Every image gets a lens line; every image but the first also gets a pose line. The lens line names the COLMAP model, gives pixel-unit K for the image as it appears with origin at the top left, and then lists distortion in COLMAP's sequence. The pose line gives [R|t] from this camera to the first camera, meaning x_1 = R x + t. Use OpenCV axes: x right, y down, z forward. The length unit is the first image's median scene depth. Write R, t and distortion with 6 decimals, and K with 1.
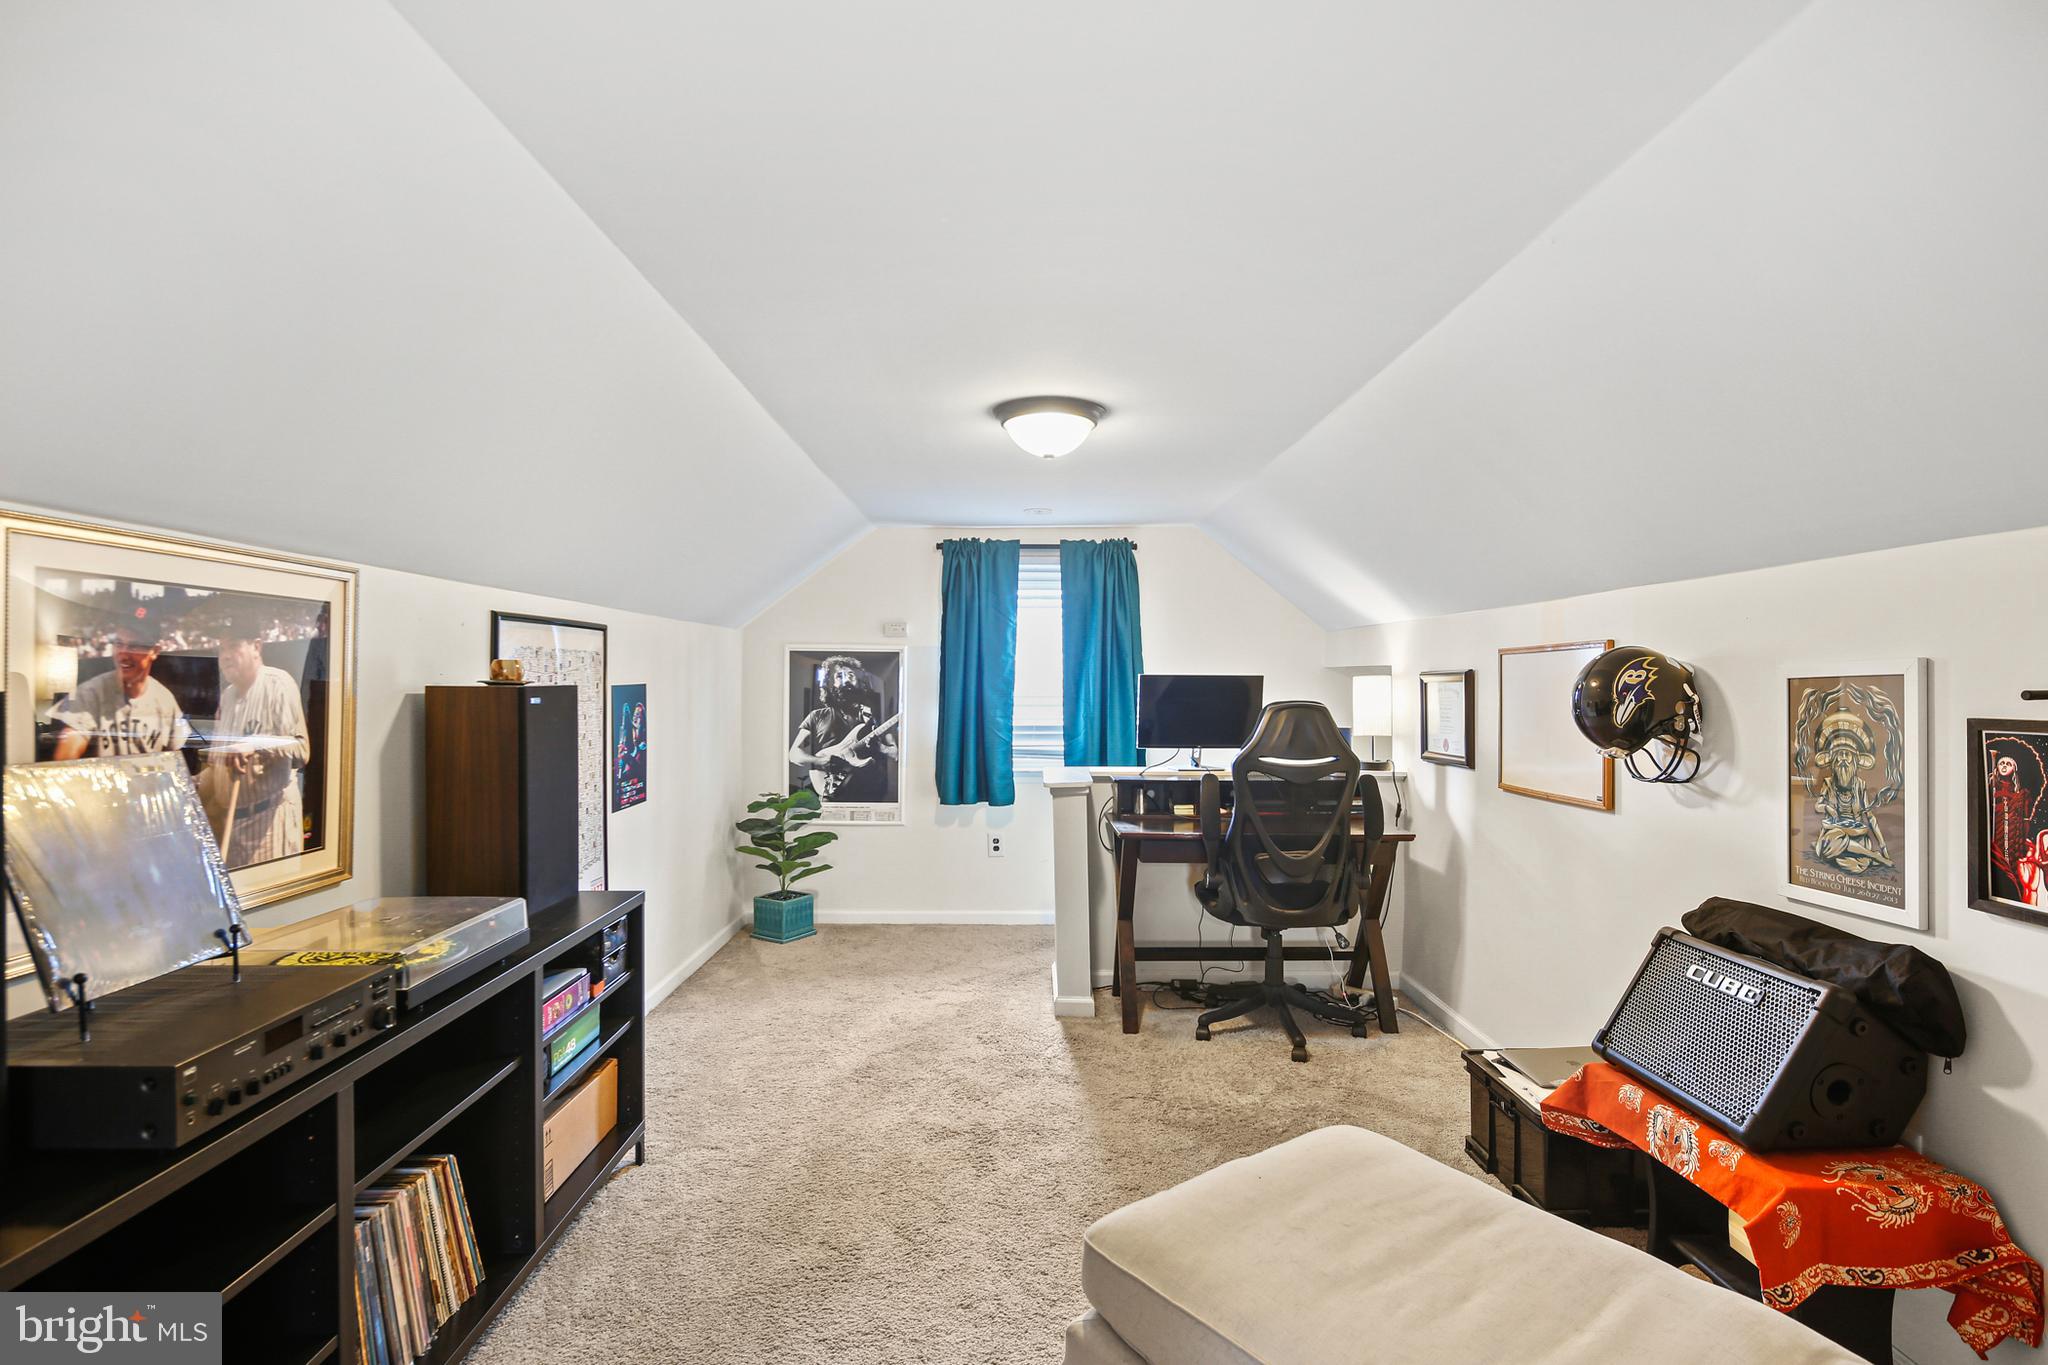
lens RADIAL K [[1007.5, 0, 1023.4], [0, 1007.5, 696.1], [0, 0, 1]] dist [0.002805, -0.000087]
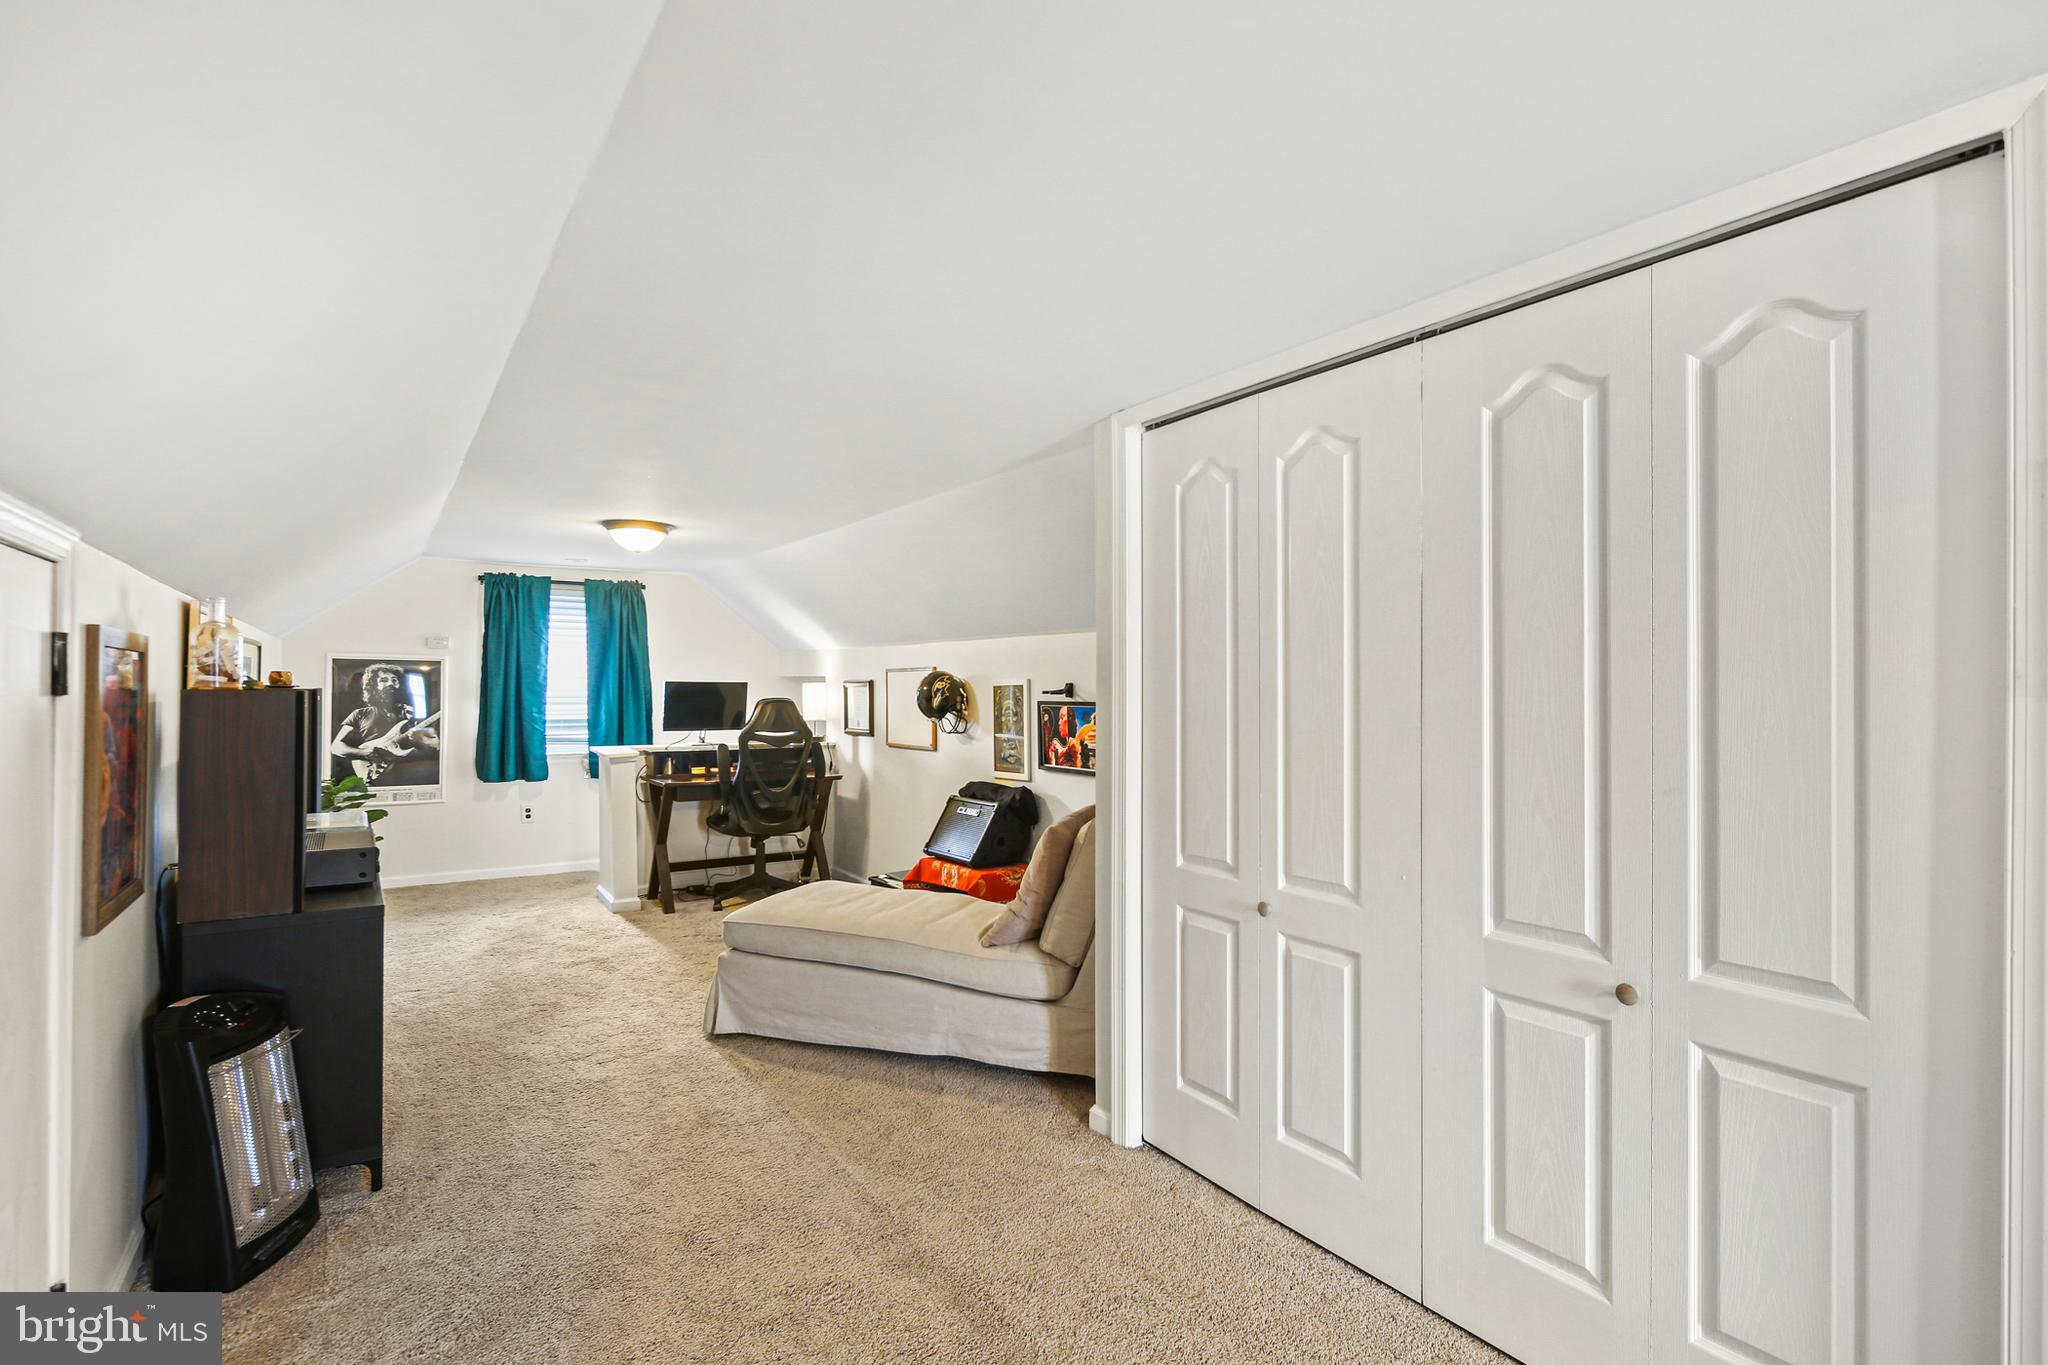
lens RADIAL K [[1007.5, 0, 1023.4], [0, 1007.5, 696.1], [0, 0, 1]] dist [0.002805, -0.000087]
pose [[0.842622, -0.003221, 0.538495, -0.261727], [0.004769, 0.999988, -0.001483, 0.005552], [-0.538484, 0.003818, 0.842627, -0.583141]]
